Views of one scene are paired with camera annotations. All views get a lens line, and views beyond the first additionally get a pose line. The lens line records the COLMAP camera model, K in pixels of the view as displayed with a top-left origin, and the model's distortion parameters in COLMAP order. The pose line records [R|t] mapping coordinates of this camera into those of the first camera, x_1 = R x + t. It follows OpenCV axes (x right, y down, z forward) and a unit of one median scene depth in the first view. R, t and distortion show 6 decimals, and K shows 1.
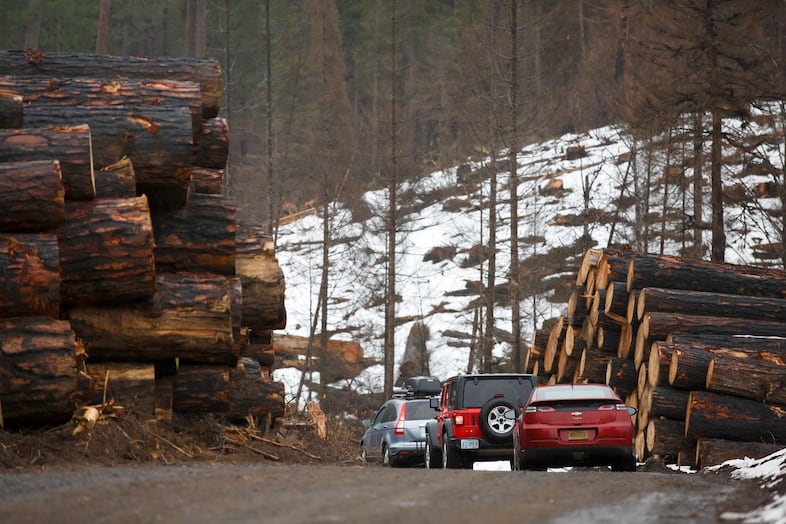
lens RADIAL K [[384.8, 0, 395.1], [0, 384.8, 263.7], [0, 0, 1]] dist [0.003270, 0.000418]
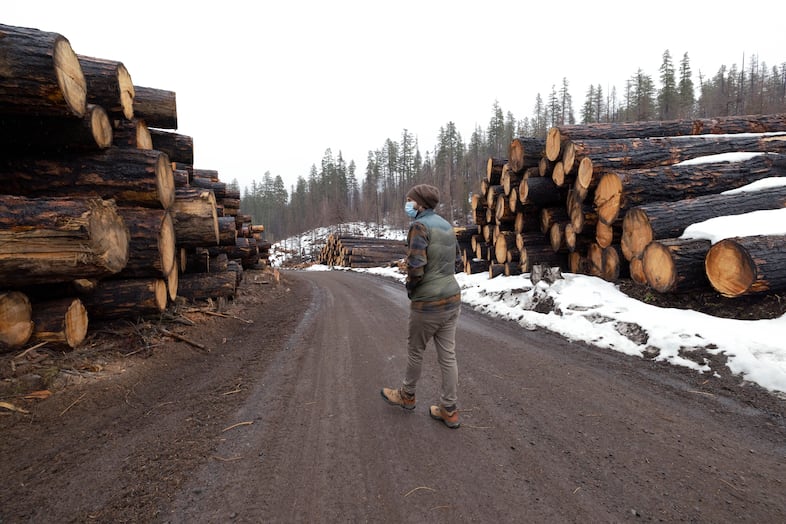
lens RADIAL K [[384.8, 0, 393.2], [0, 384.8, 265.2], [0, 0, 1]] dist [0.003270, 0.000418]
pose [[0.963616, -0.066848, 0.258795, -0.014665], [0.003096, 0.970948, 0.239271, -0.086935], [-0.267271, -0.229764, 0.935828, -0.438102]]
